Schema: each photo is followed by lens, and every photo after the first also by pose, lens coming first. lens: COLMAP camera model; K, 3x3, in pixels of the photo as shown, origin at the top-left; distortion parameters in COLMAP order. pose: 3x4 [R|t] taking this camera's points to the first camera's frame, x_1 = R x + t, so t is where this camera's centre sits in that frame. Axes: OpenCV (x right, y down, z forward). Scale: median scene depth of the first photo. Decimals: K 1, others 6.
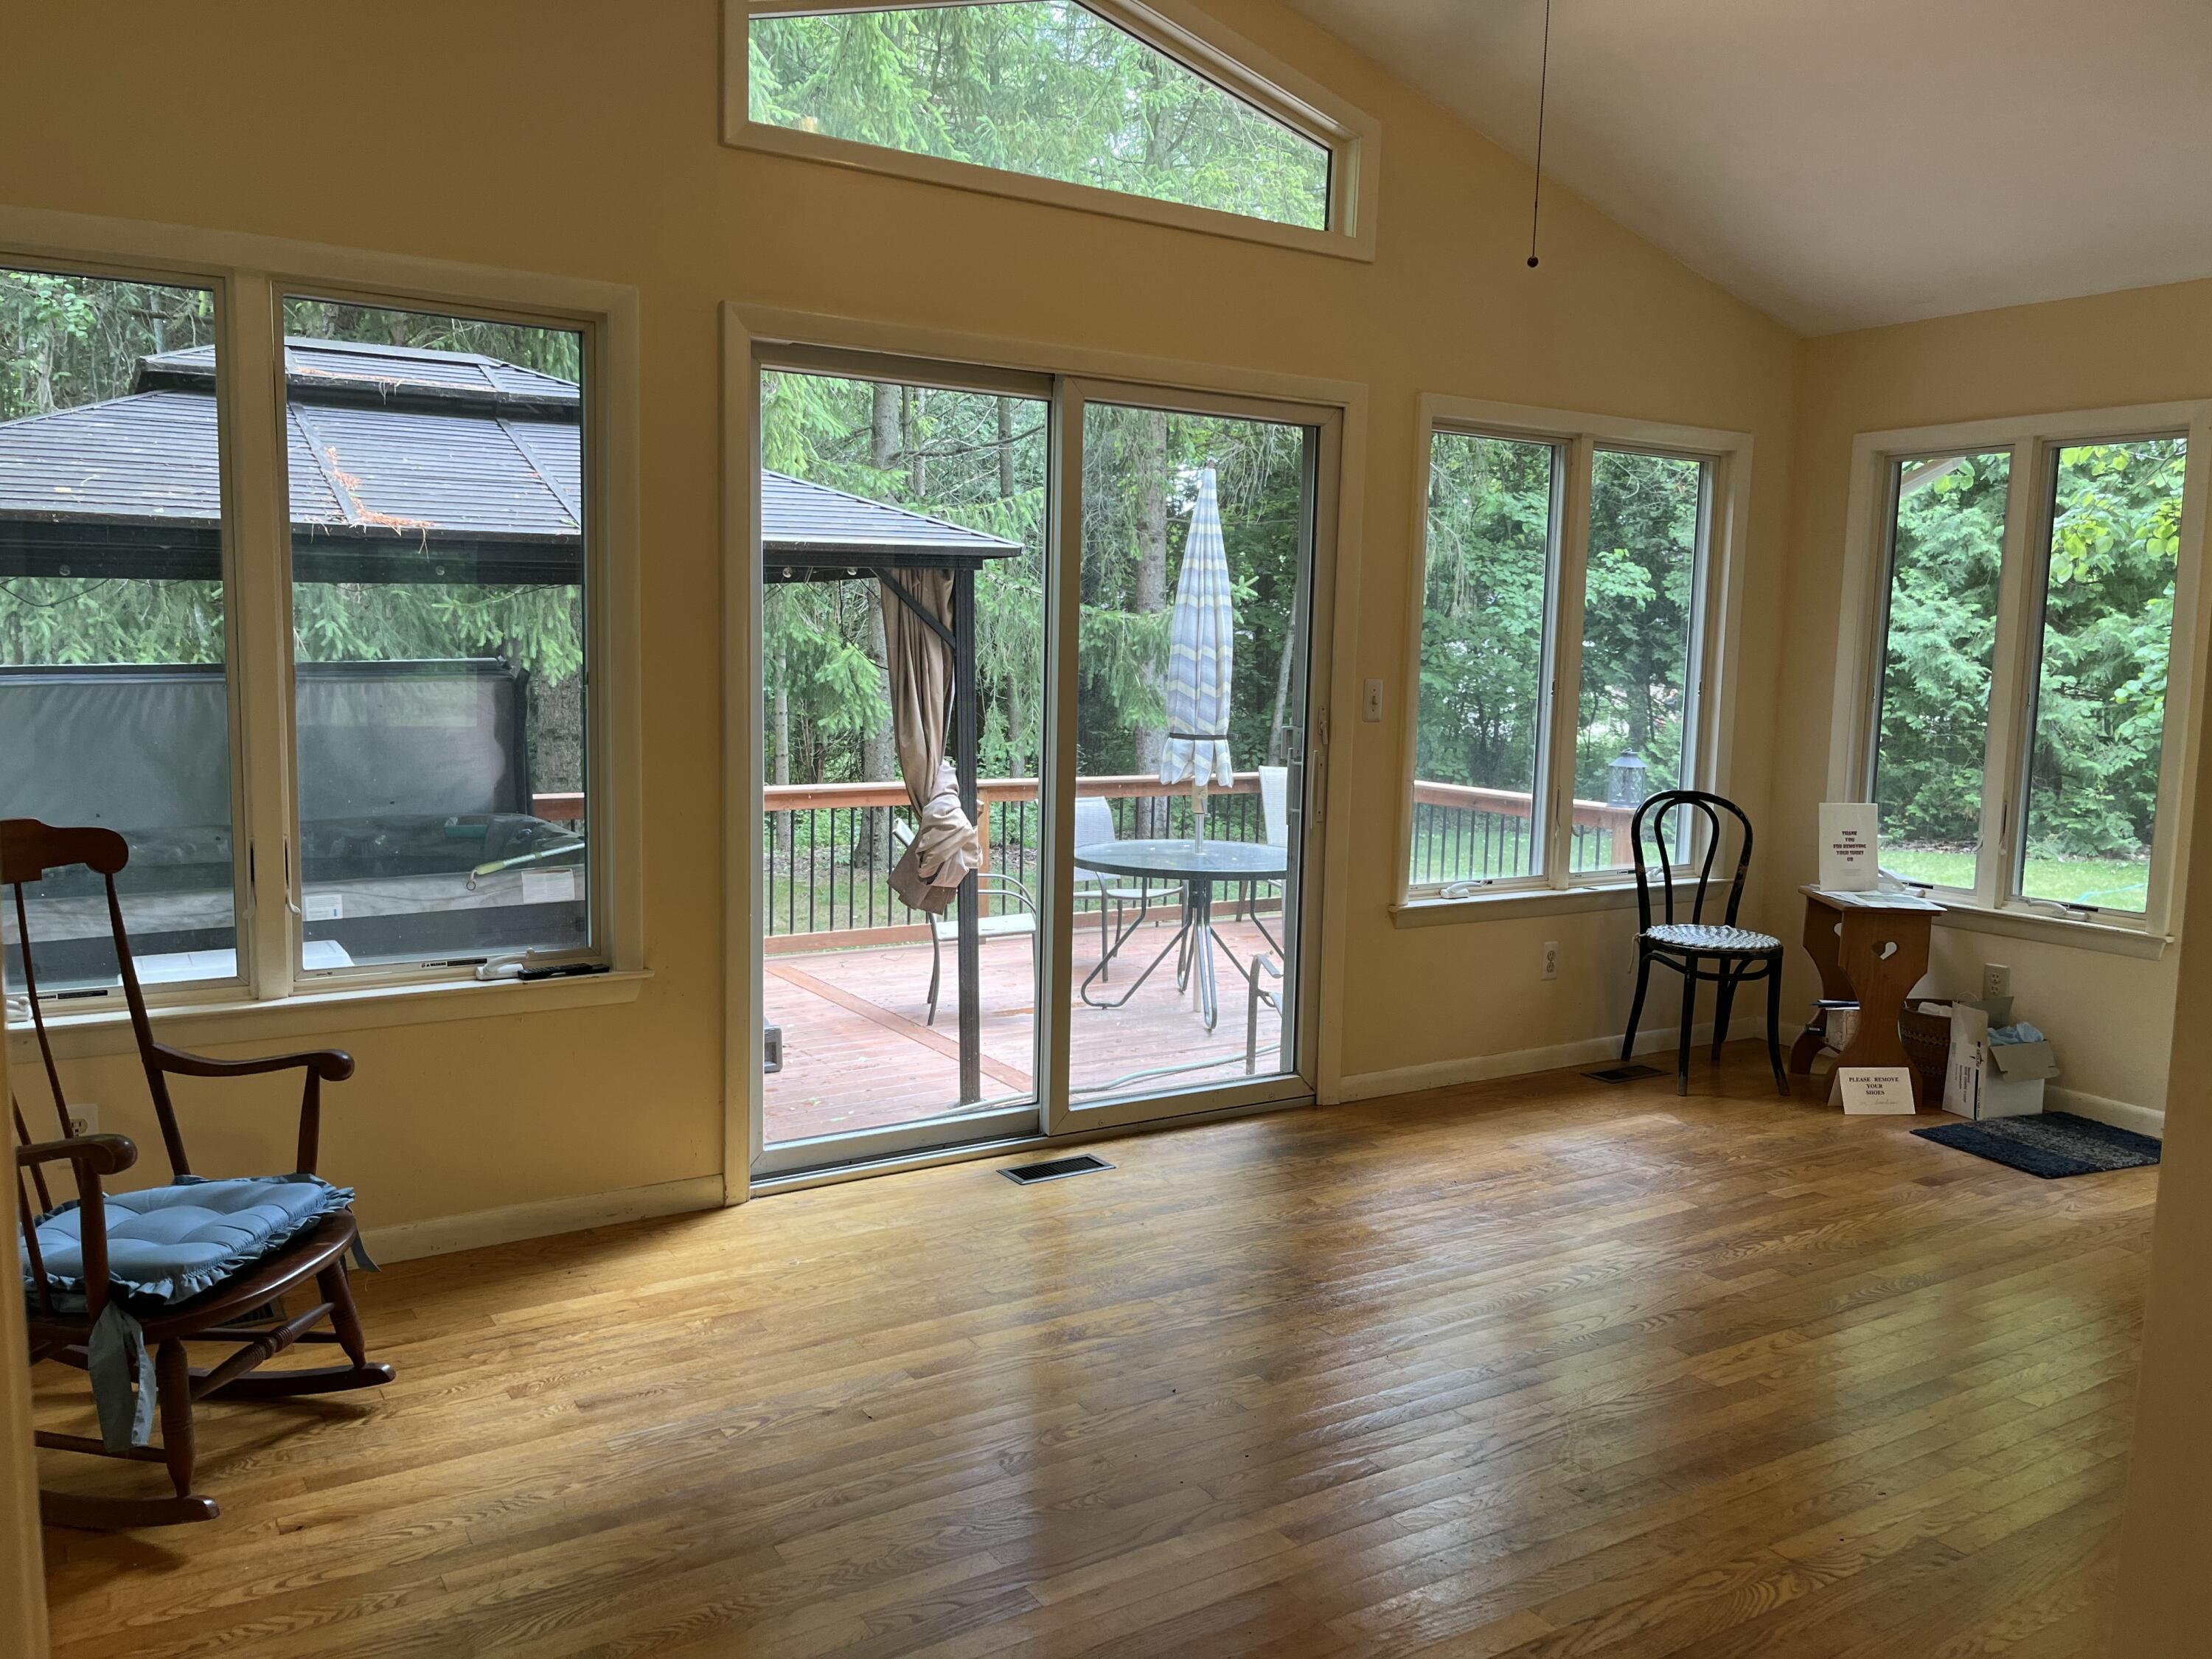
lens RADIAL K [[1669.8, 0, 1106.0], [0, 1669.8, 829.5], [0, 0, 1]] dist [0.096463, -0.299624]
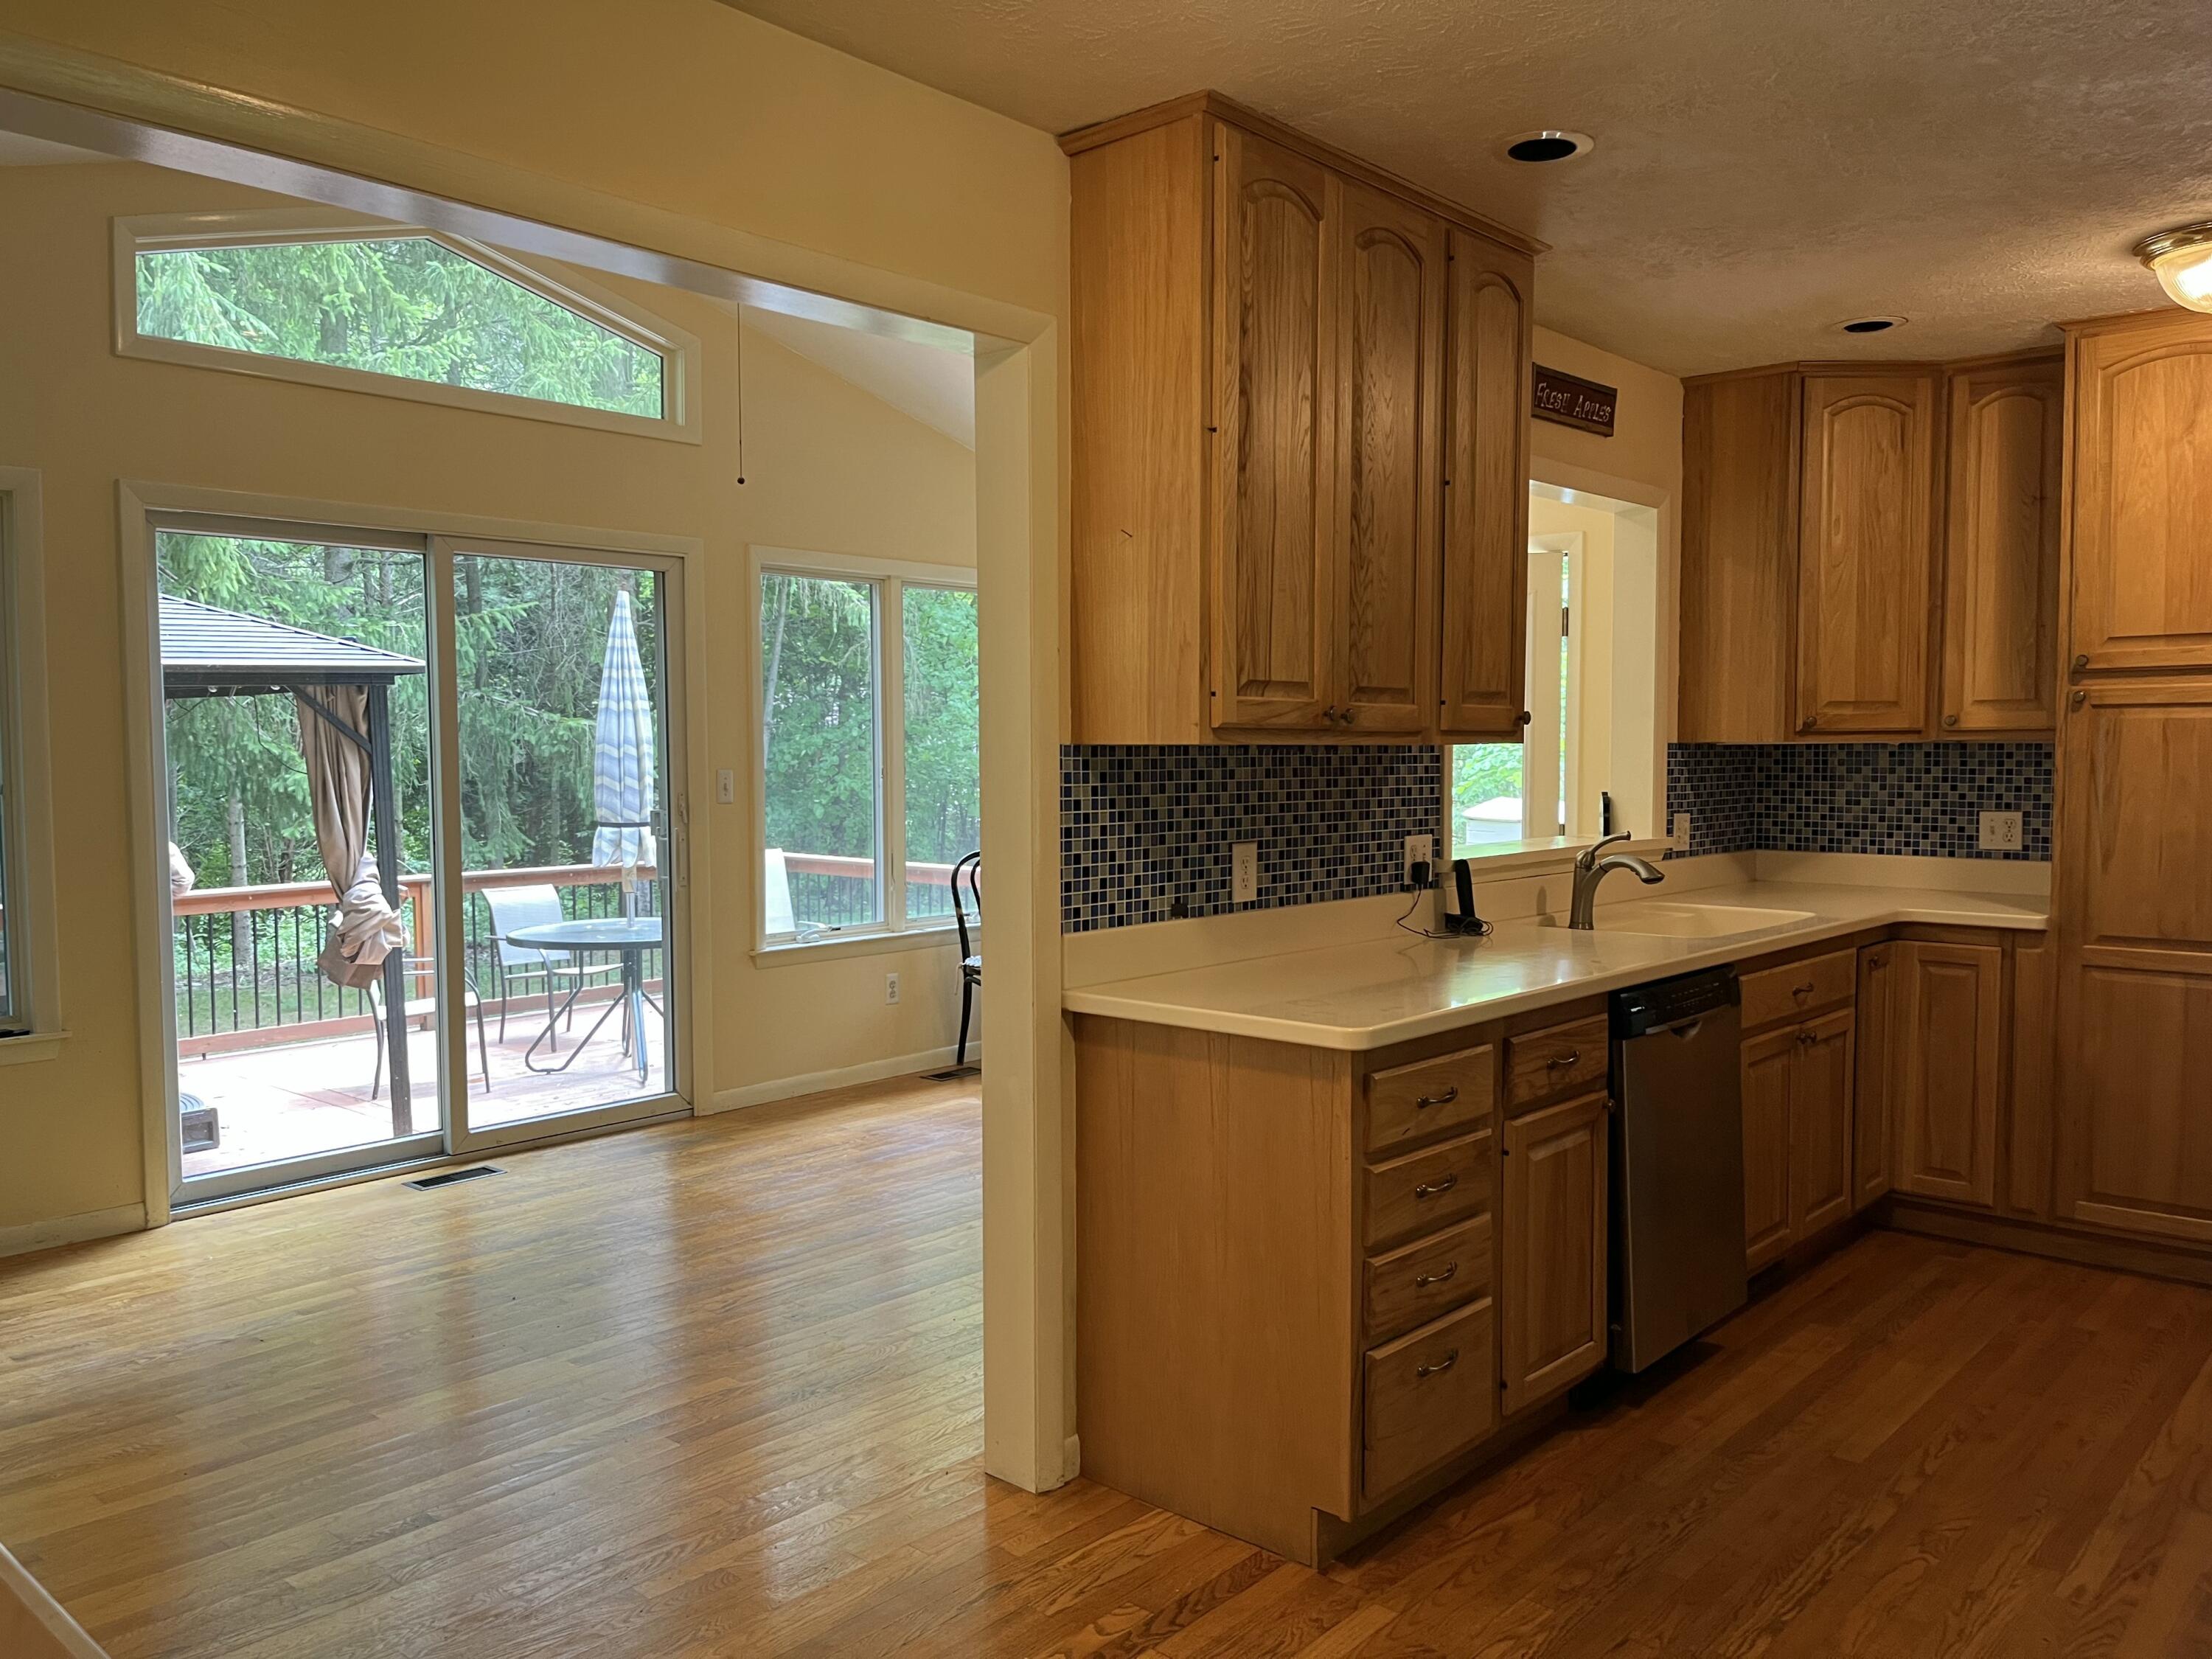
lens RADIAL K [[1665.2, 0, 1103.9], [0, 1665.2, 843.5], [0, 0, 1]] dist [0.069057, -0.100905]
pose [[0.960783, -0.044373, 0.273728, 0.088030], [0.056610, 0.997712, -0.036967, 0.027402], [-0.271461, 0.051013, 0.961097, -0.276296]]
